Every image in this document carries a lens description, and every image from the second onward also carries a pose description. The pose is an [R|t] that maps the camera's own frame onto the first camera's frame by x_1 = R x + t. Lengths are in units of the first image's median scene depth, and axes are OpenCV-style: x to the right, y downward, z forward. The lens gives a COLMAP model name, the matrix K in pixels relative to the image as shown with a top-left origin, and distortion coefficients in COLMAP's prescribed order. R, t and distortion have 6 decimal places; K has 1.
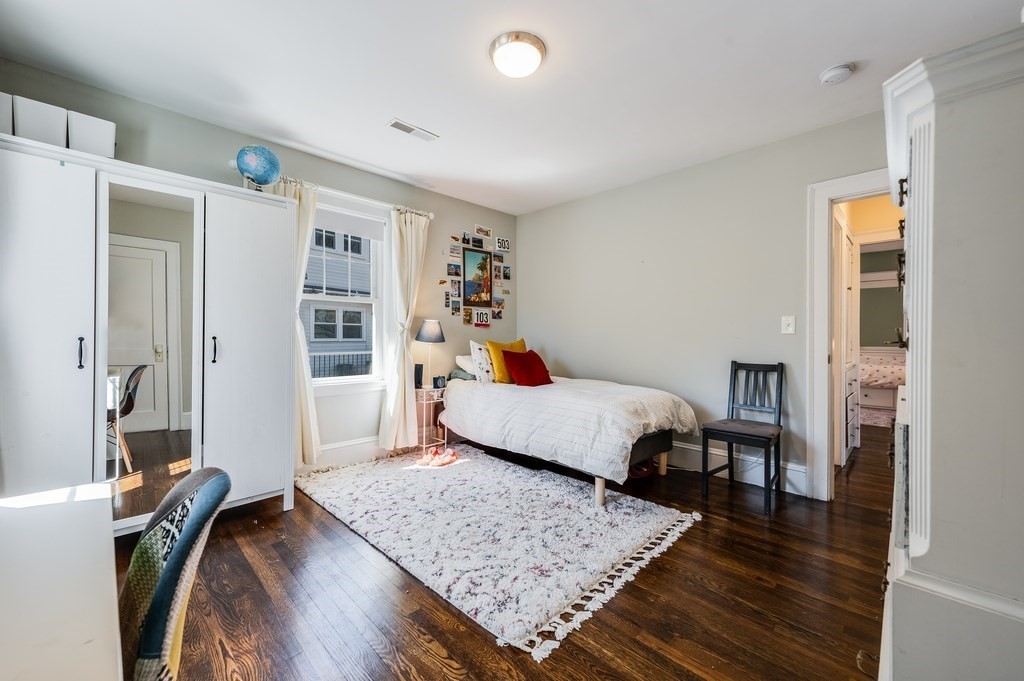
lens RADIAL K [[408.9, 0, 508.9], [0, 408.9, 337.2], [0, 0, 1]] dist [0.000436, -0.001905]
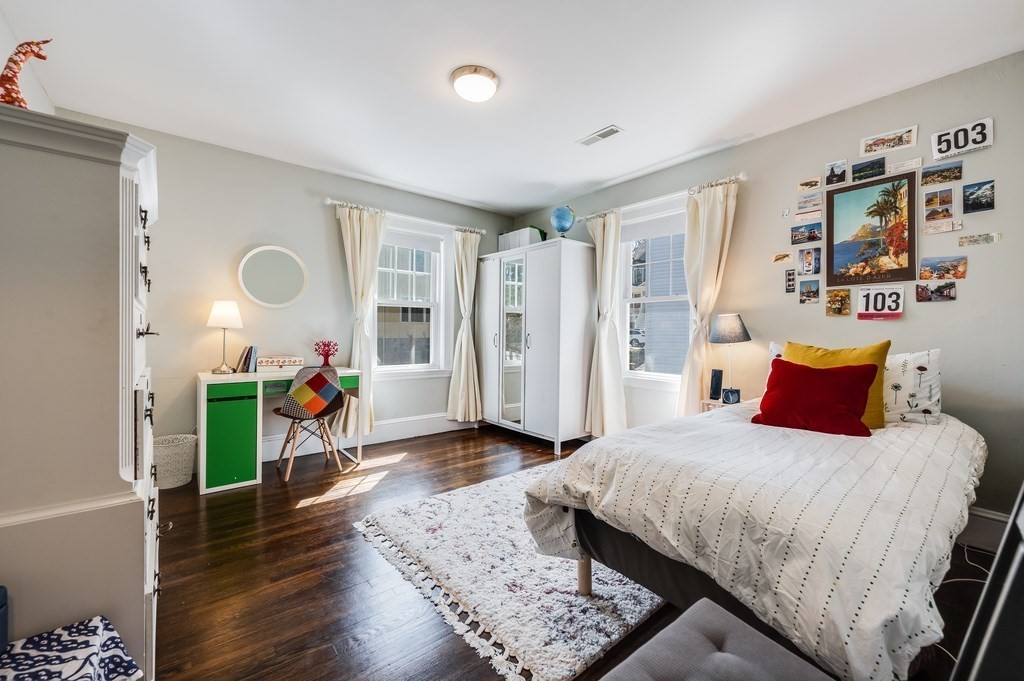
lens RADIAL K [[408.9, 0, 509.1], [0, 408.9, 336.8], [0, 0, 1]] dist [0.000436, -0.001905]
pose [[-0.103515, 0.006796, -0.994605, 0.539002], [-0.010473, 0.999914, 0.007922, -0.000885], [0.994573, 0.011236, -0.103435, 0.577788]]
